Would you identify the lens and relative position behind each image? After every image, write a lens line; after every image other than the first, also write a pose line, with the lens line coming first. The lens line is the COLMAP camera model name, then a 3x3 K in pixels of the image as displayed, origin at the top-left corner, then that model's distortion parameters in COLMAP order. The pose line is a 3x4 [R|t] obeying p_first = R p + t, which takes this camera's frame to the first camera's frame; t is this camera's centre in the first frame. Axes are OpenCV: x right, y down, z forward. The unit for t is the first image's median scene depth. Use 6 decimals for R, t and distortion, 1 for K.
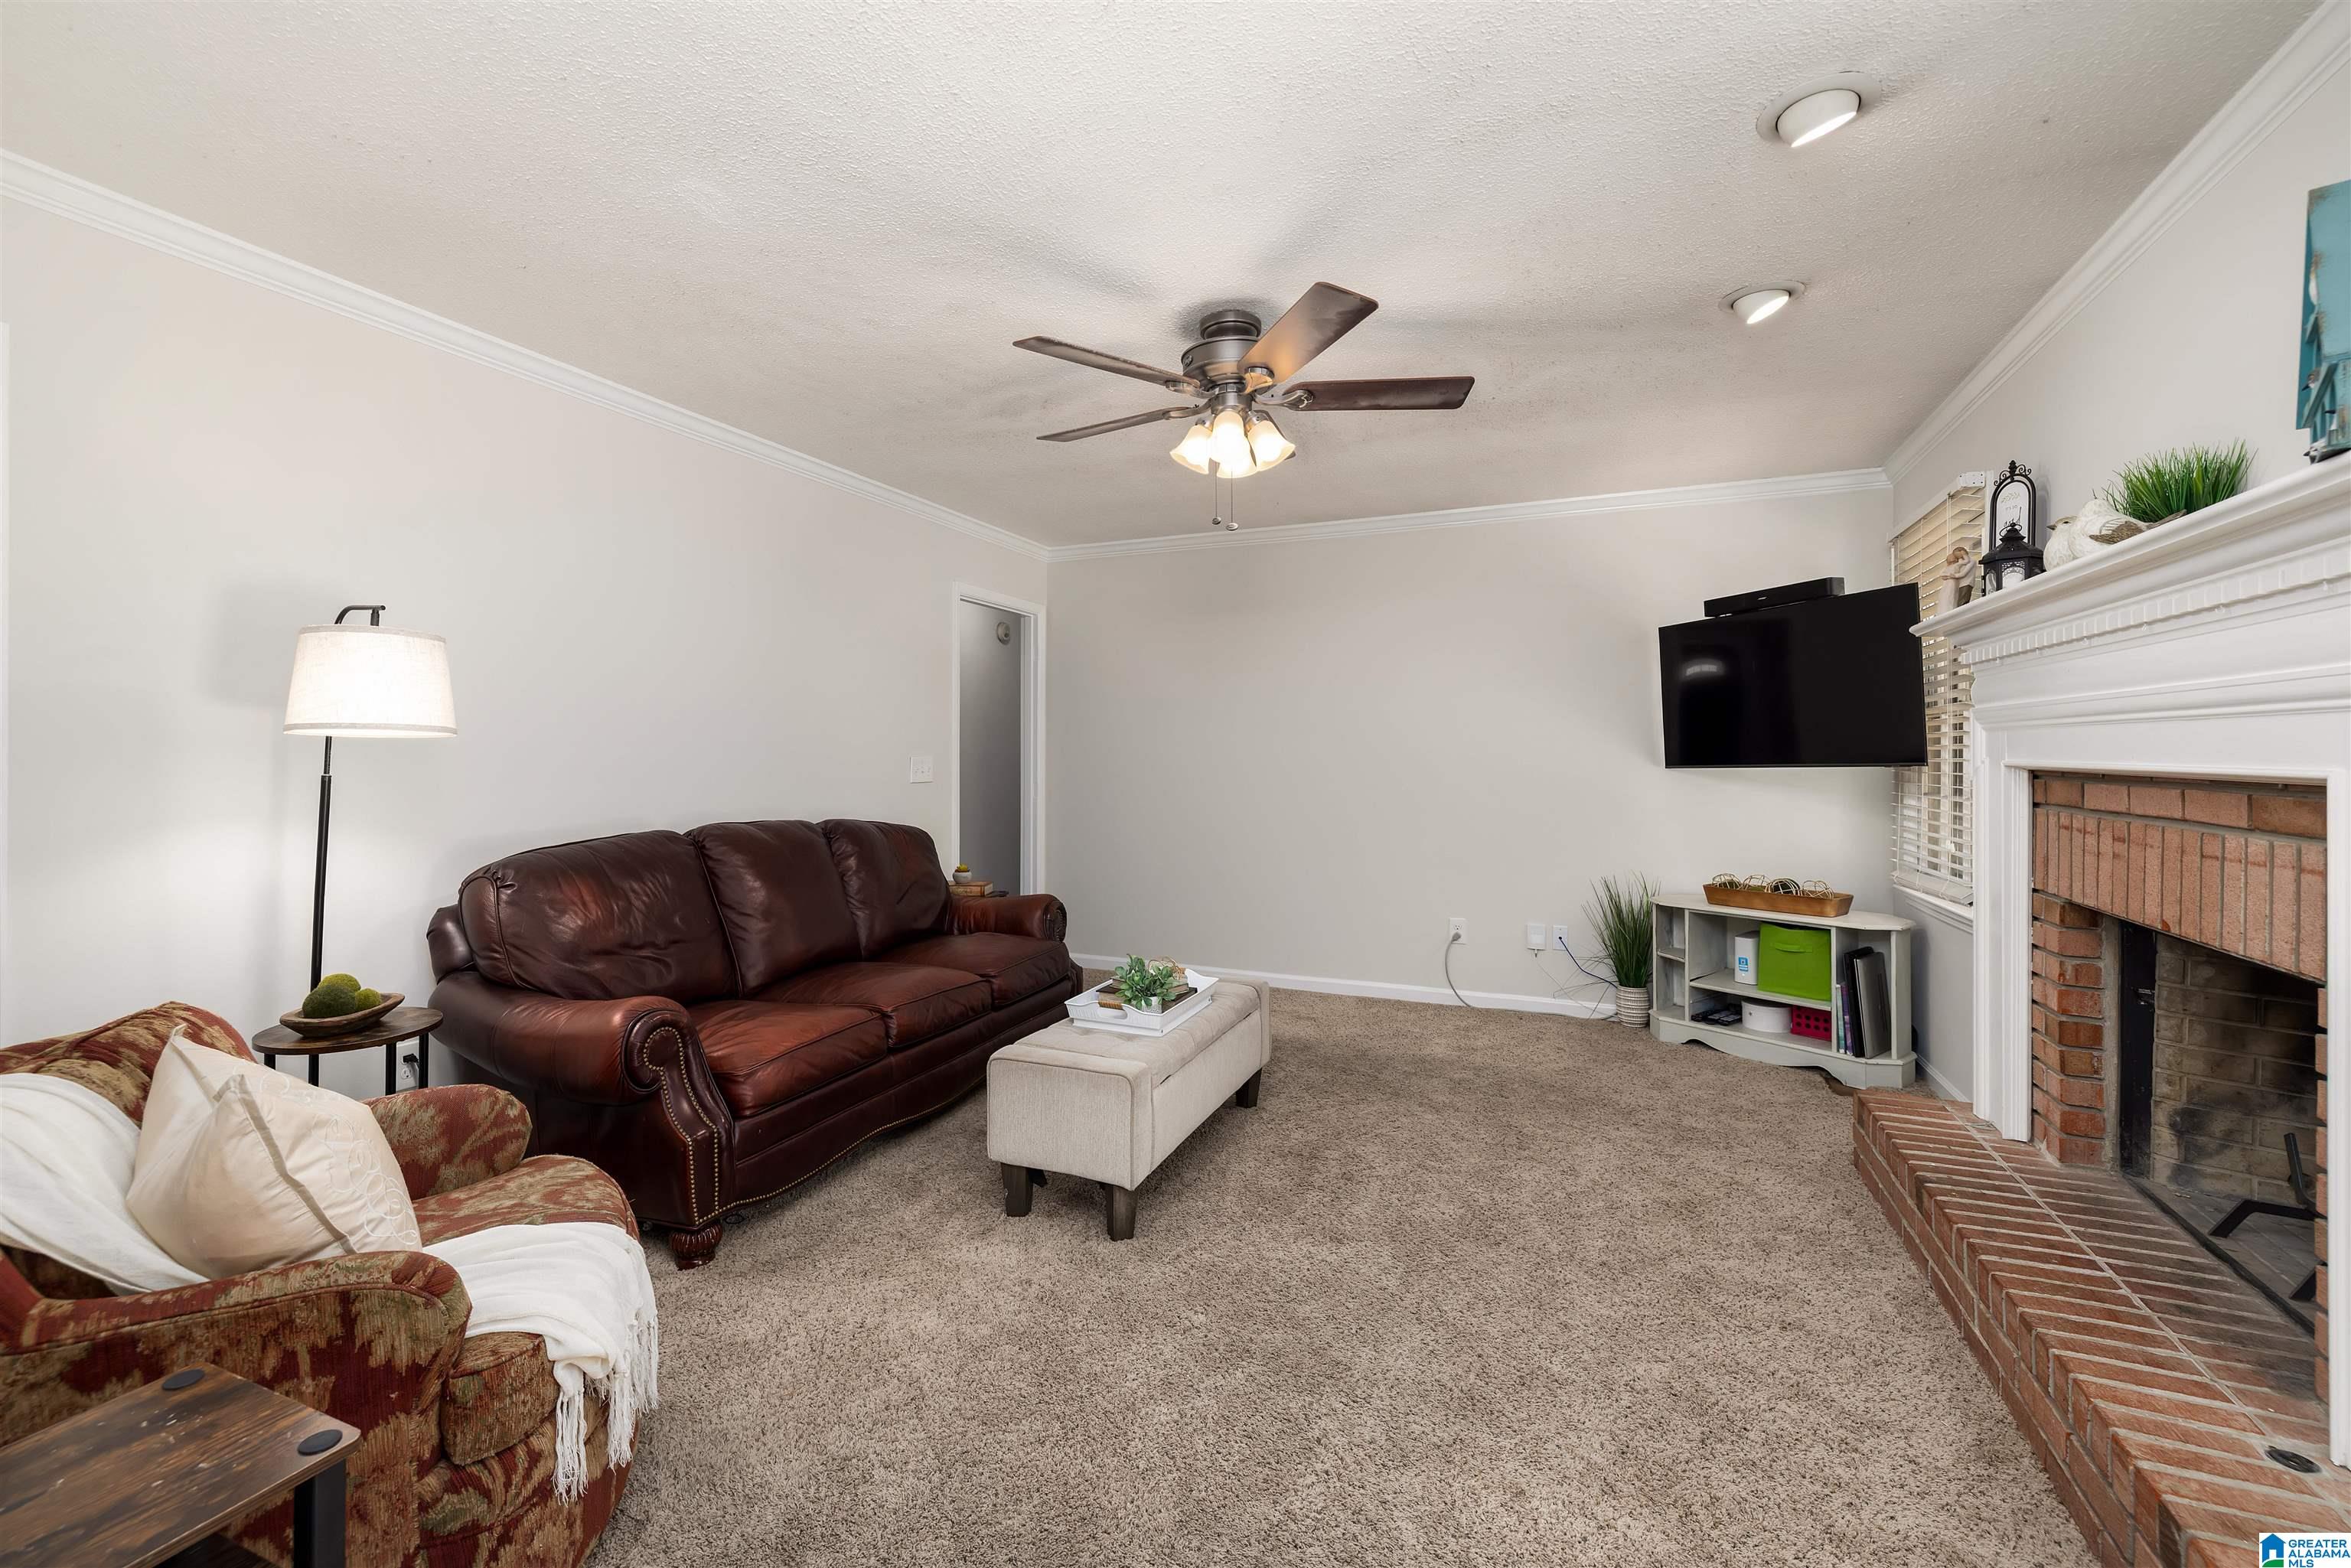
lens RADIAL K [[995.4, 0, 1154.4], [0, 995.4, 773.1], [0, 0, 1]] dist [0.000566, -0.000028]
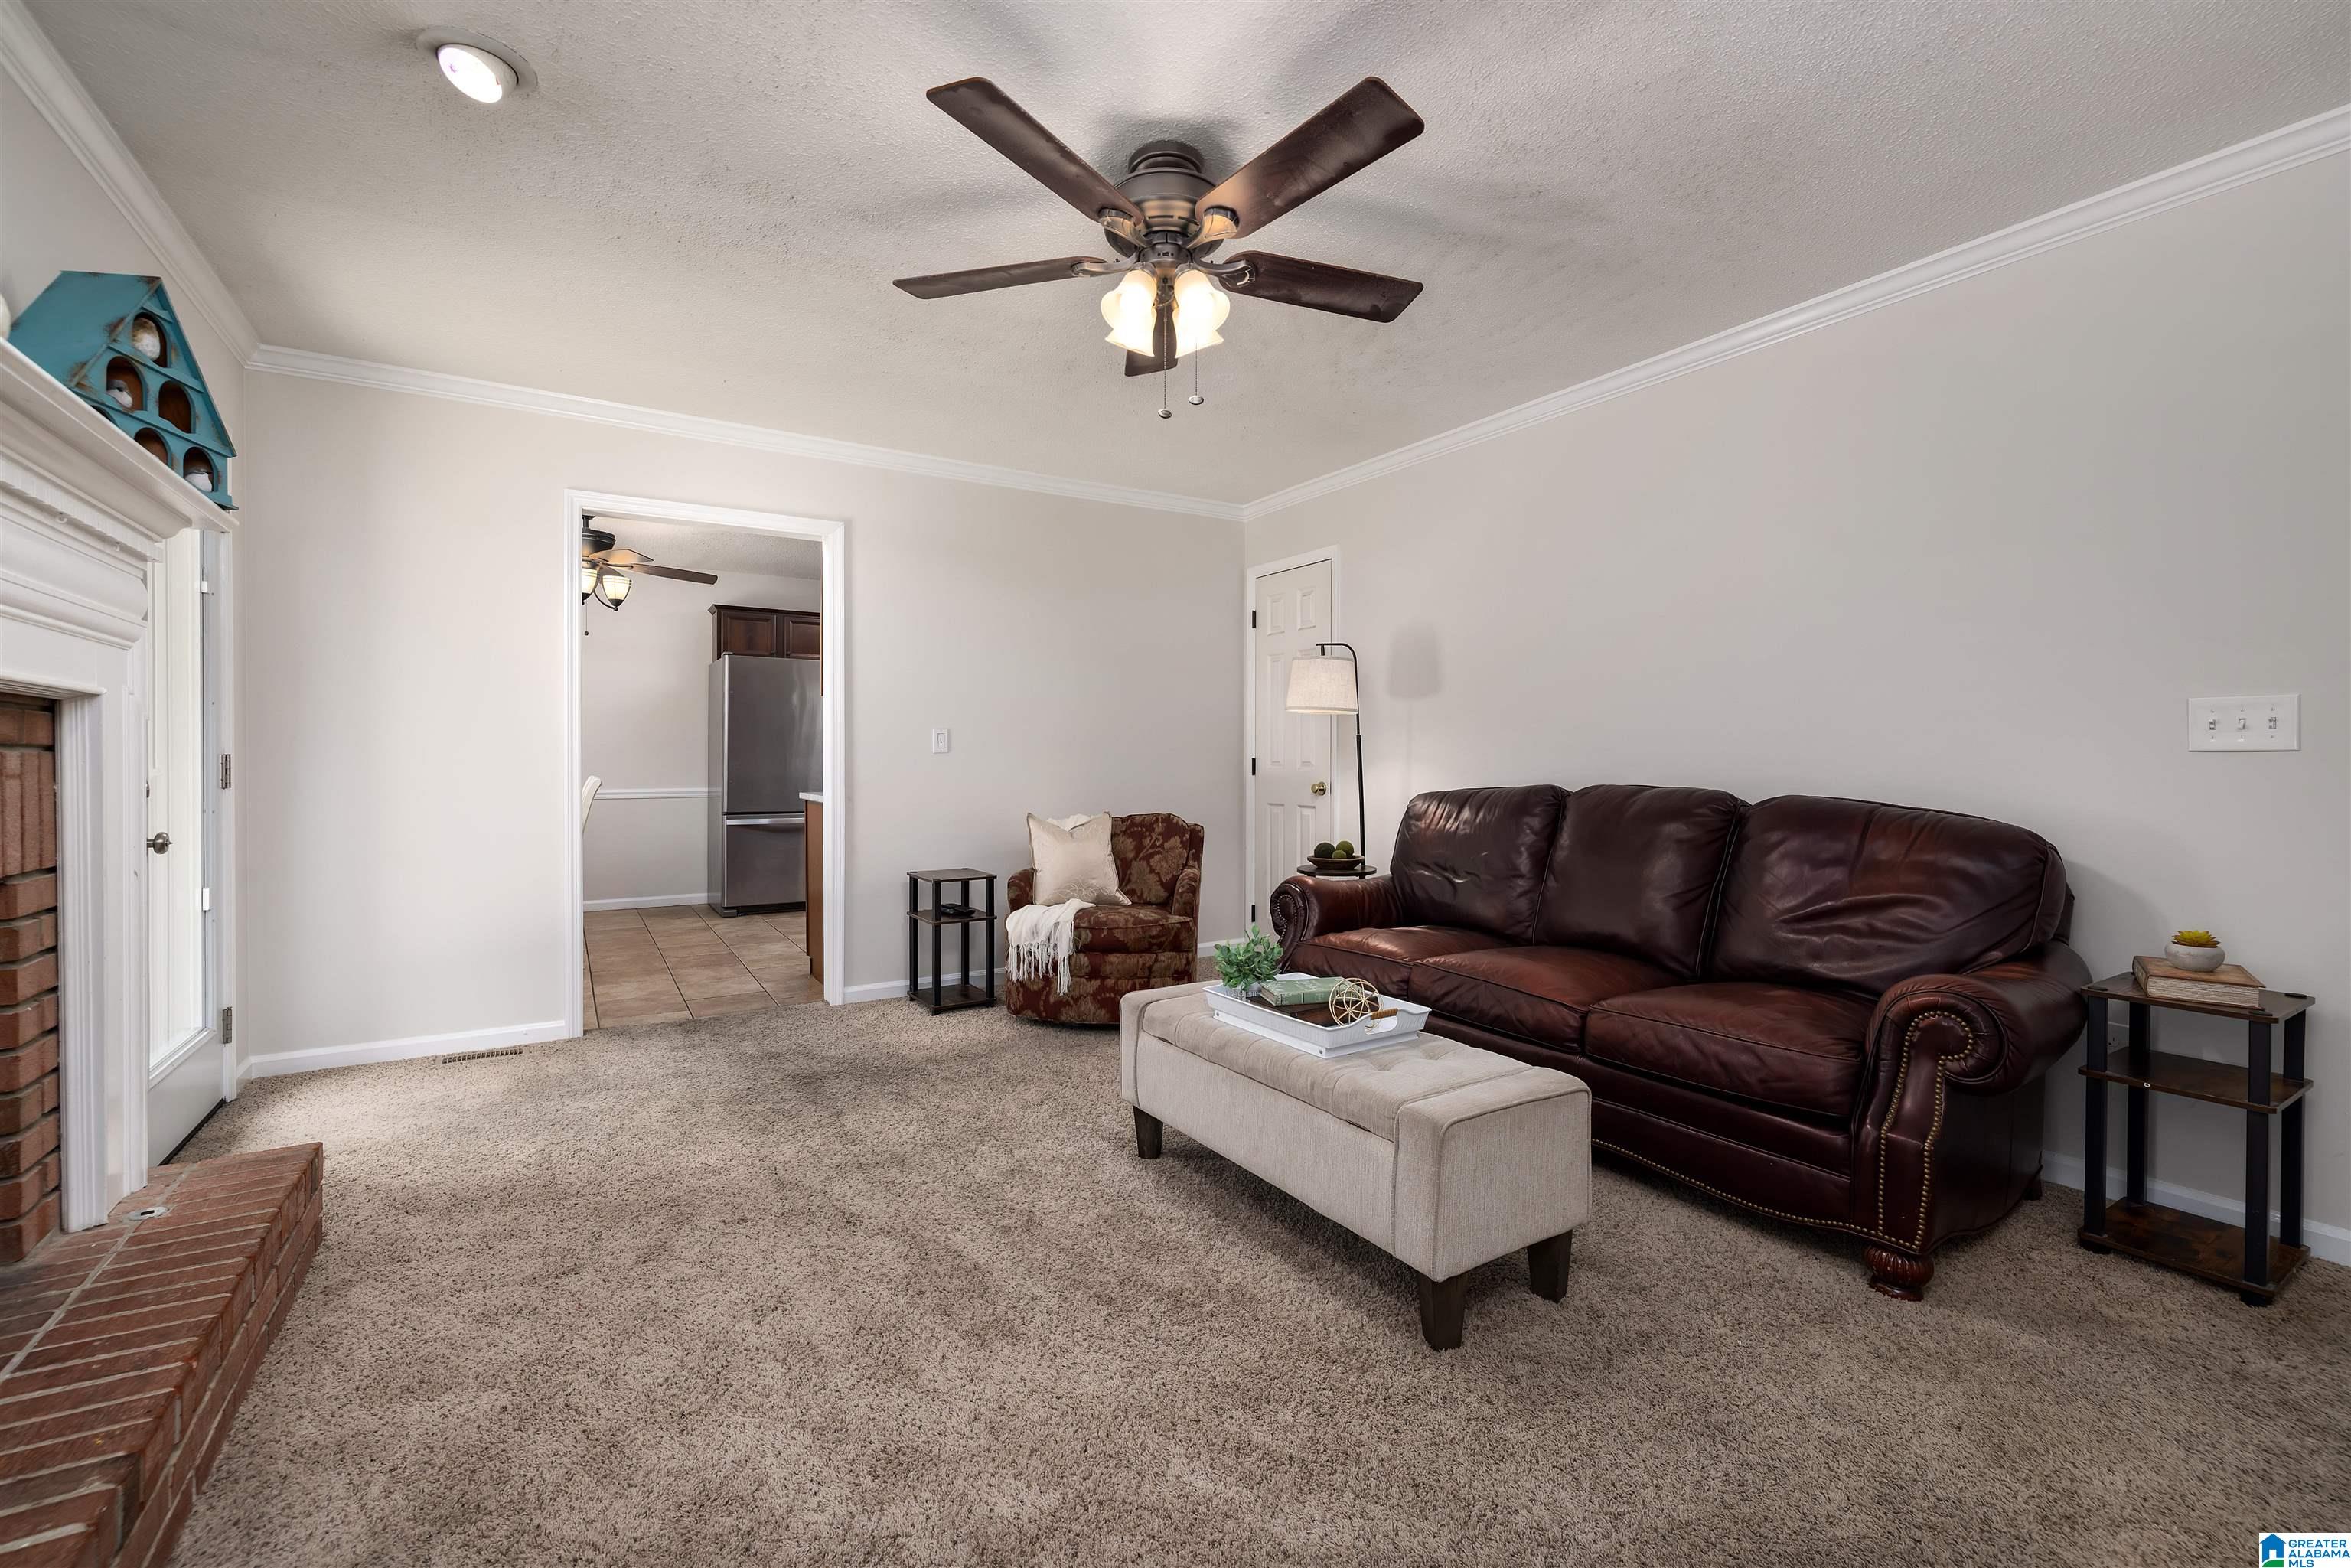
lens RADIAL K [[995.4, 0, 1154.4], [0, 995.4, 773.1], [0, 0, 1]] dist [0.000566, -0.000028]
pose [[-0.572527, 0.011444, -0.819806, 1.032299], [-0.016799, 0.999529, 0.025685, 0.037339], [0.819714, 0.028478, -0.572065, 2.005944]]
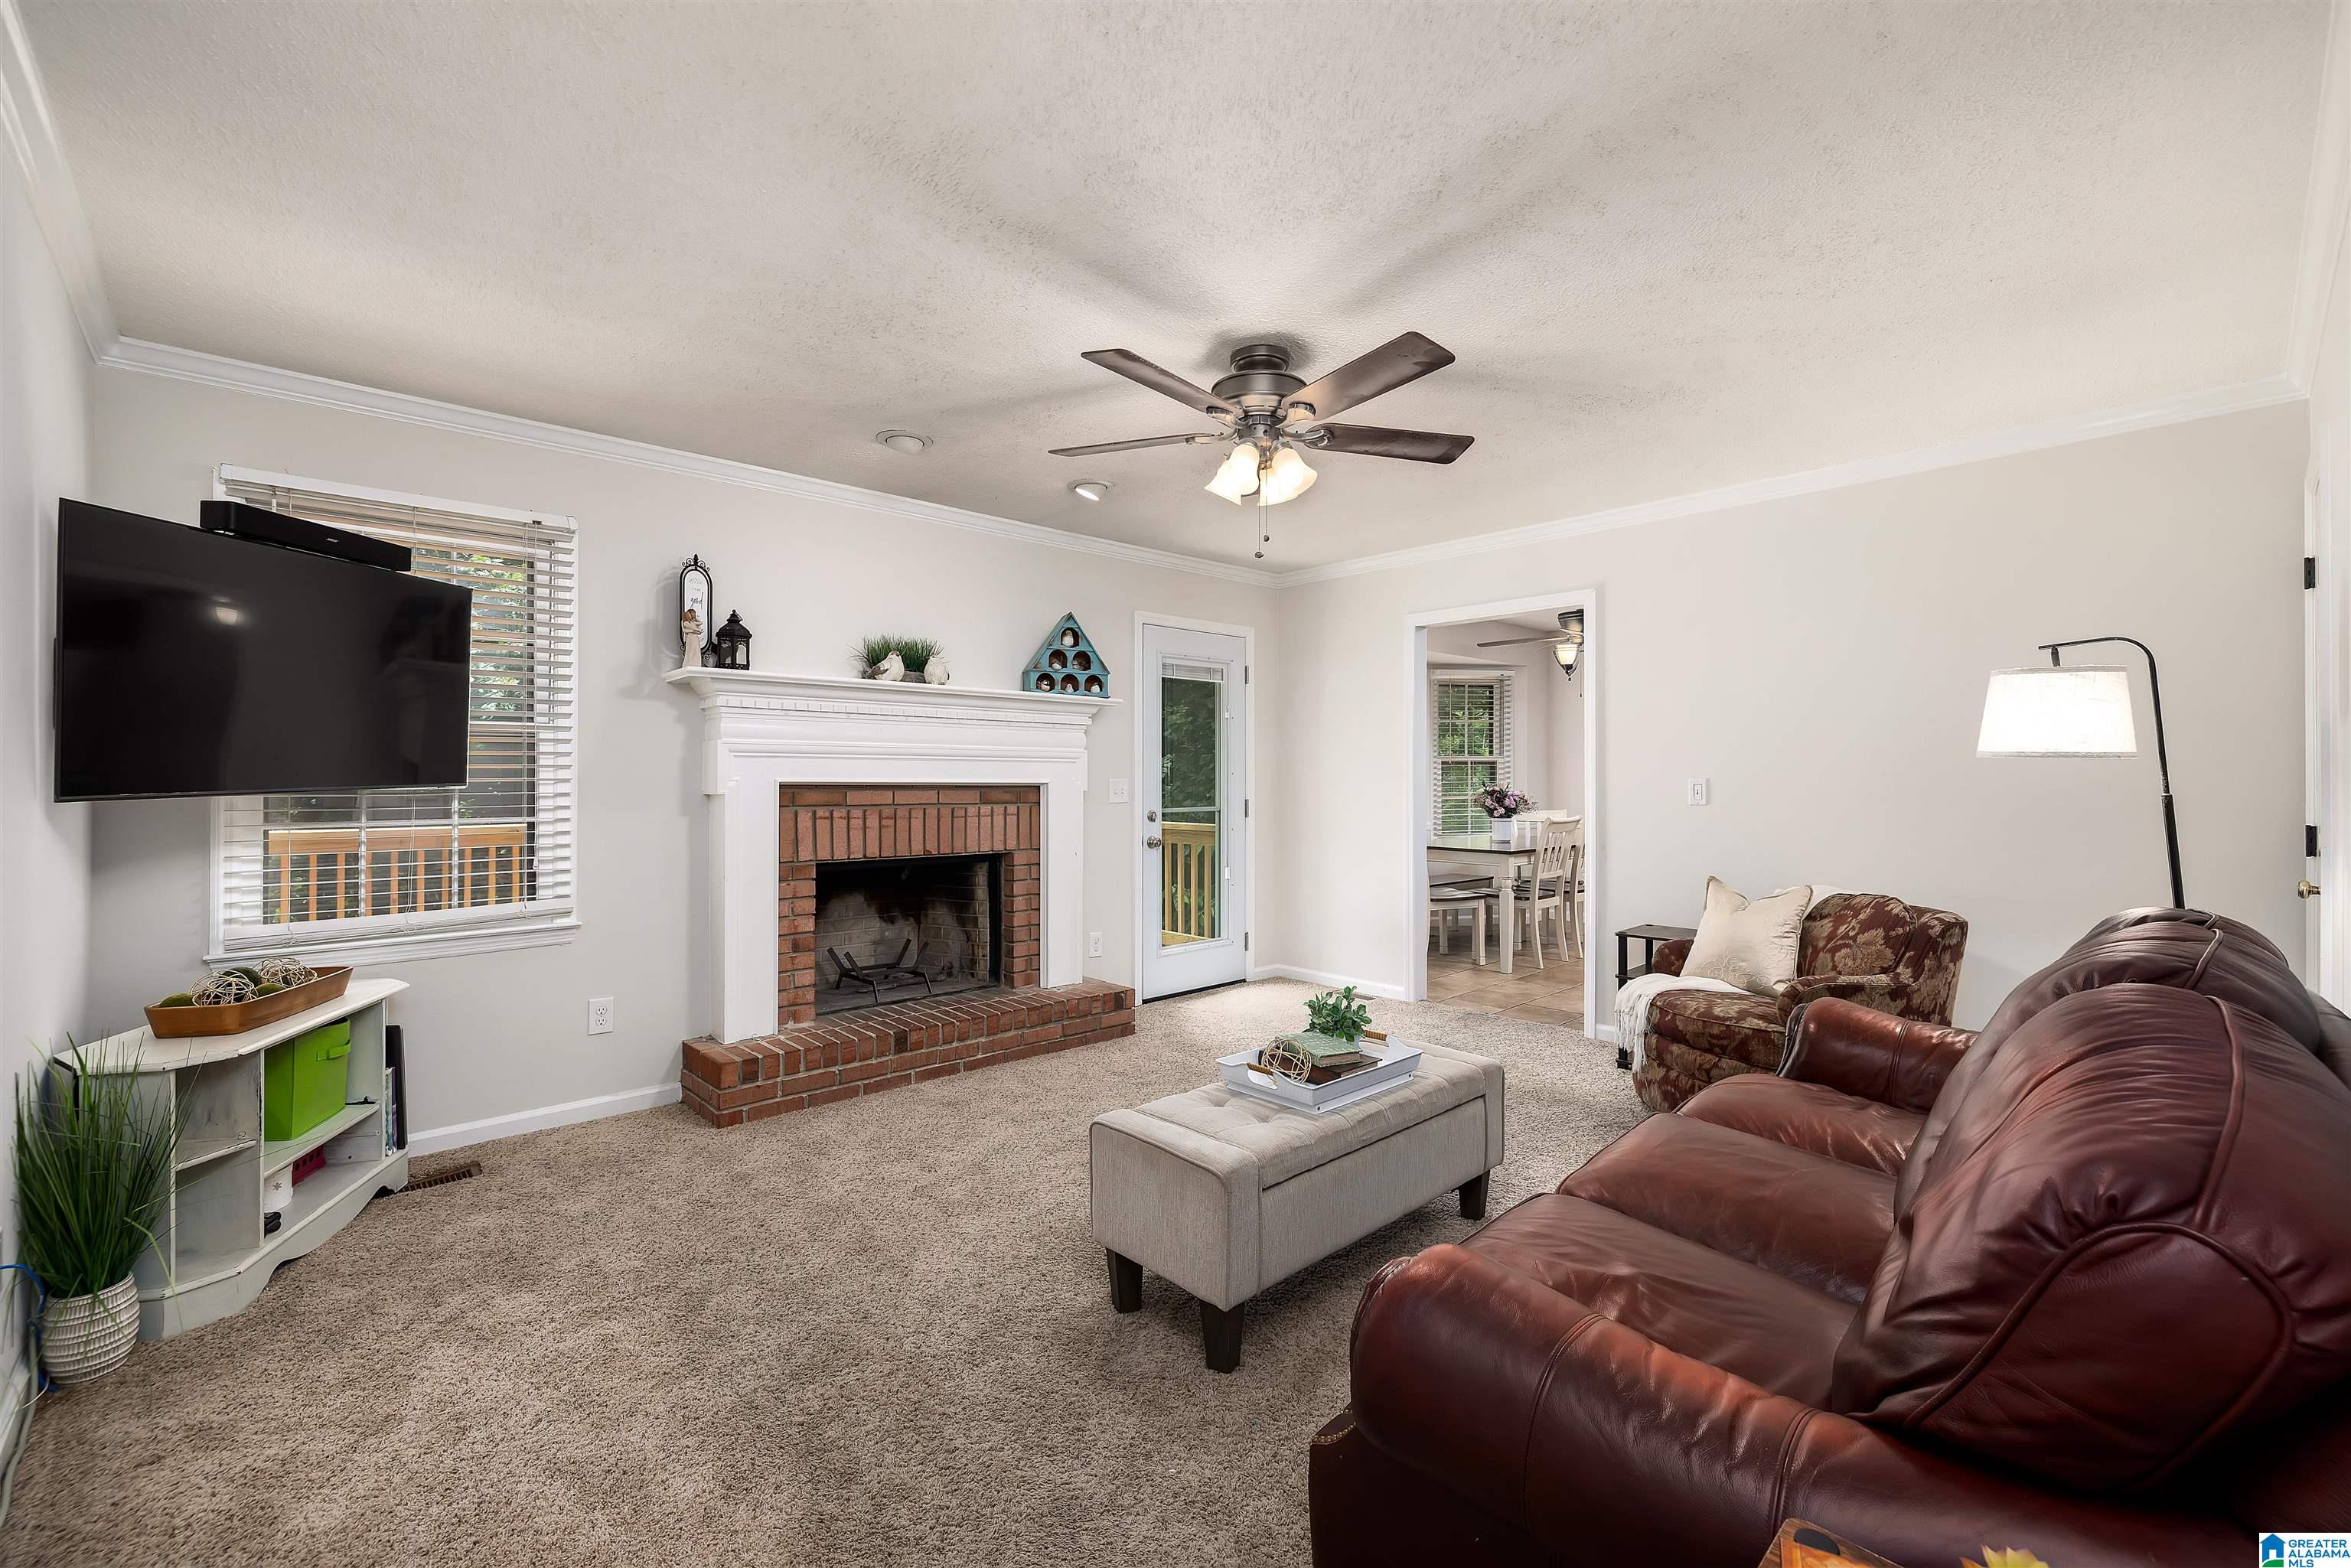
lens RADIAL K [[995.4, 0, 1154.4], [0, 995.4, 773.1], [0, 0, 1]] dist [0.000566, -0.000028]
pose [[-0.911096, 0.000368, 0.412194, -0.343798], [0.007396, 0.999853, 0.015455, -0.051223], [-0.412128, 0.017130, -0.910965, 2.726070]]
